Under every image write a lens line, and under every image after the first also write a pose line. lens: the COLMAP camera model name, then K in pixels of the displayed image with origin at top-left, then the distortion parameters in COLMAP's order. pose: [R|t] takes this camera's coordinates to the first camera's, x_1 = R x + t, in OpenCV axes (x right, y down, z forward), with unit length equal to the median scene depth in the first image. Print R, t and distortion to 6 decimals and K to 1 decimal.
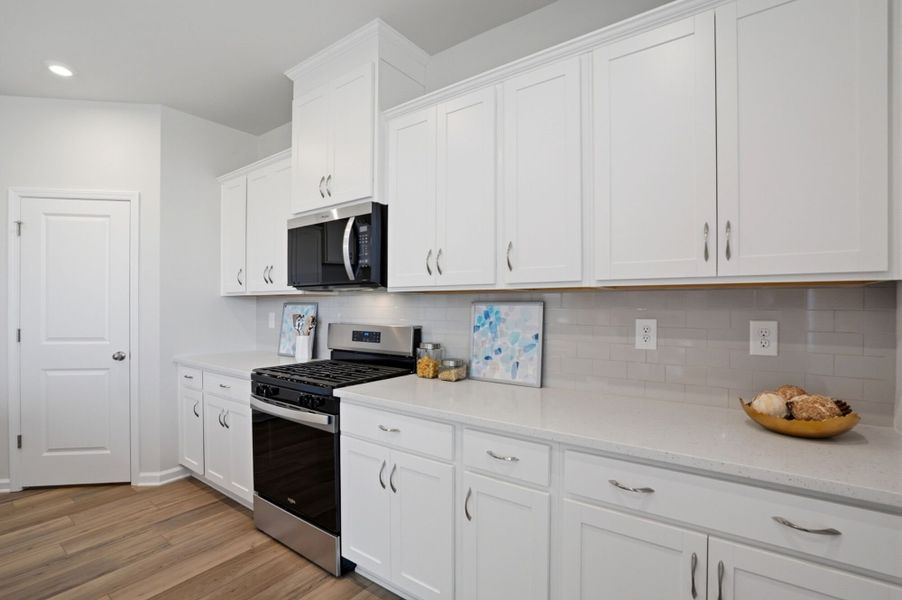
lens RADIAL K [[418.8, 0, 452.2], [0, 418.8, 305.7], [0, 0, 1]] dist [-0.056759, 0.020947]
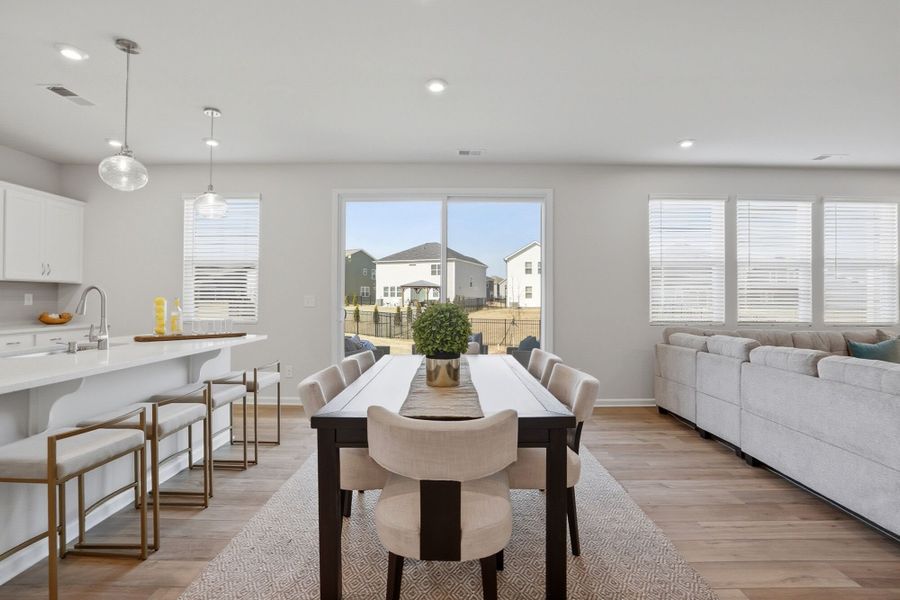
lens RADIAL K [[426.2, 0, 452.5], [0, 426.2, 296.4], [0, 0, 1]] dist [-0.062194, 0.023778]
pose [[-0.587858, -0.000841, 0.808964, -1.983272], [-0.005657, 0.999979, -0.003071, 0.028708], [-0.808944, -0.006381, -0.587850, 0.138626]]
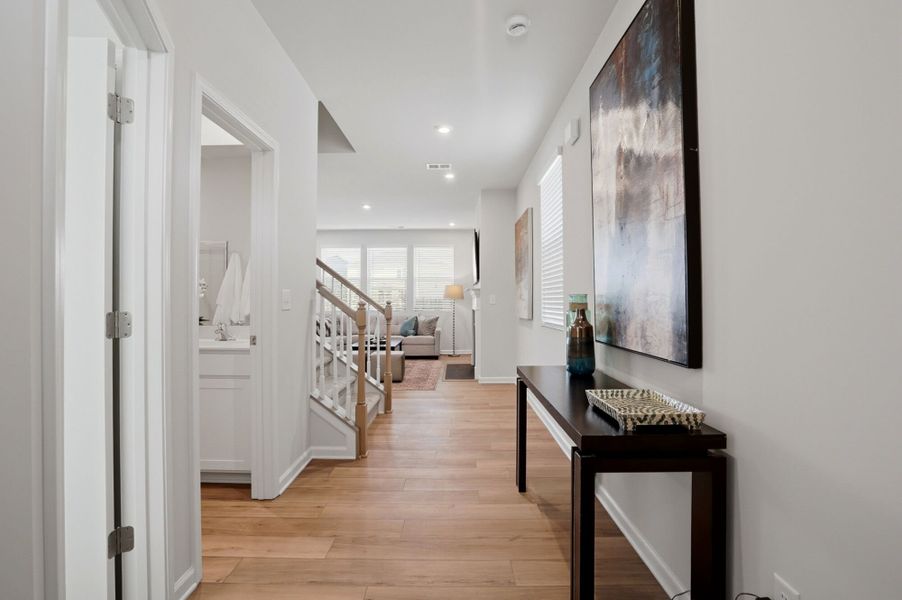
lens RADIAL K [[418.8, 0, 452.2], [0, 418.8, 305.7], [0, 0, 1]] dist [-0.056759, 0.020947]
pose [[-0.574680, -0.011842, 0.818293, -4.526810], [0.000458, 0.999890, 0.014791, 0.036379], [-0.818378, 0.008875, -0.574611, -0.501307]]
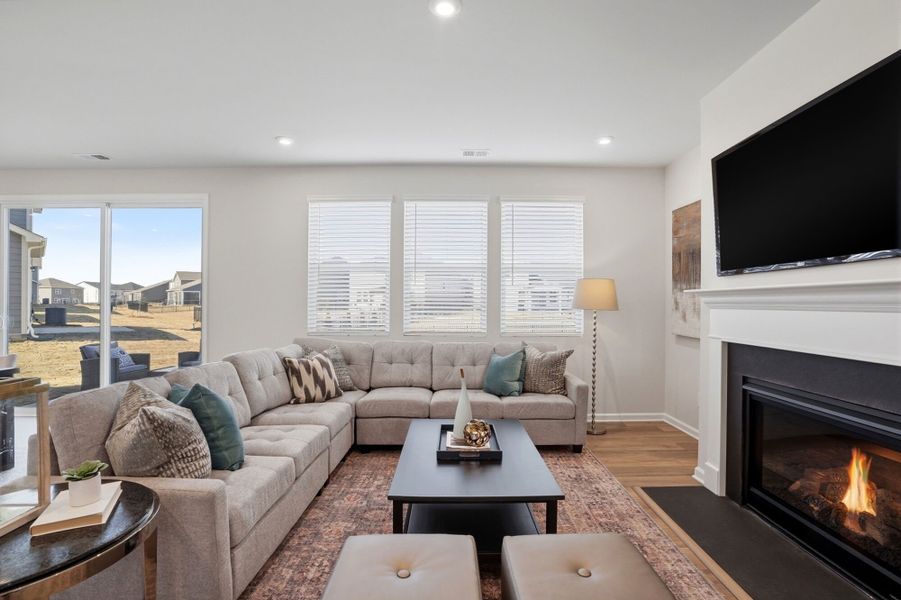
lens RADIAL K [[418.4, 0, 451.7], [0, 418.4, 305.7], [0, 0, 1]] dist [-0.056759, 0.020947]
pose [[-0.589447, -0.009127, 0.807756, -2.736363], [-0.003709, 0.999956, 0.008592, 0.005517], [-0.807799, 0.002068, -0.589455, -1.097104]]
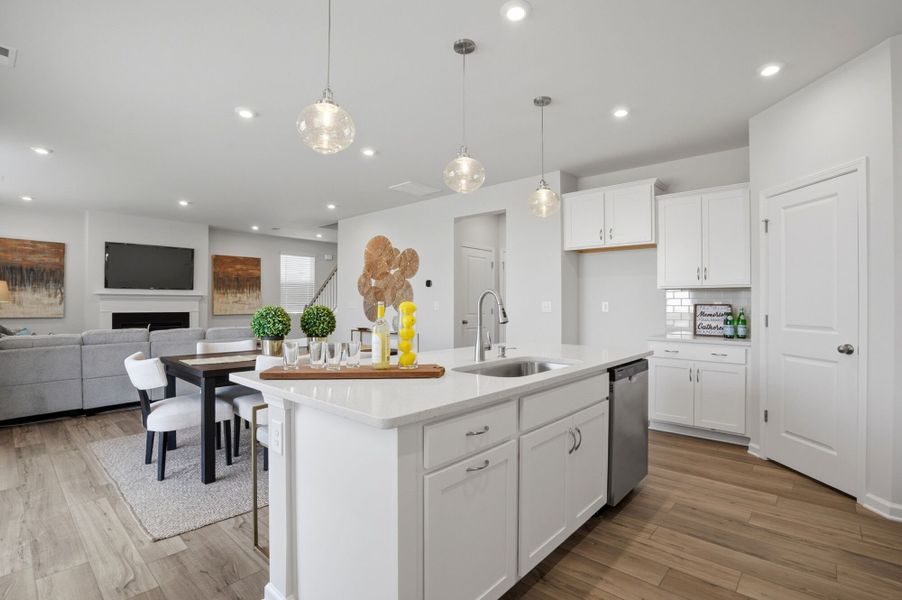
lens RADIAL K [[425.4, 0, 453.6], [0, 425.4, 303.7], [0, 0, 1]] dist [-0.051409, 0.017244]
pose [[-0.095670, -0.002976, -0.995409, 0.168114], [-0.005387, 0.999982, -0.002472, 0.035154], [0.995399, 0.005126, -0.095684, 0.260866]]
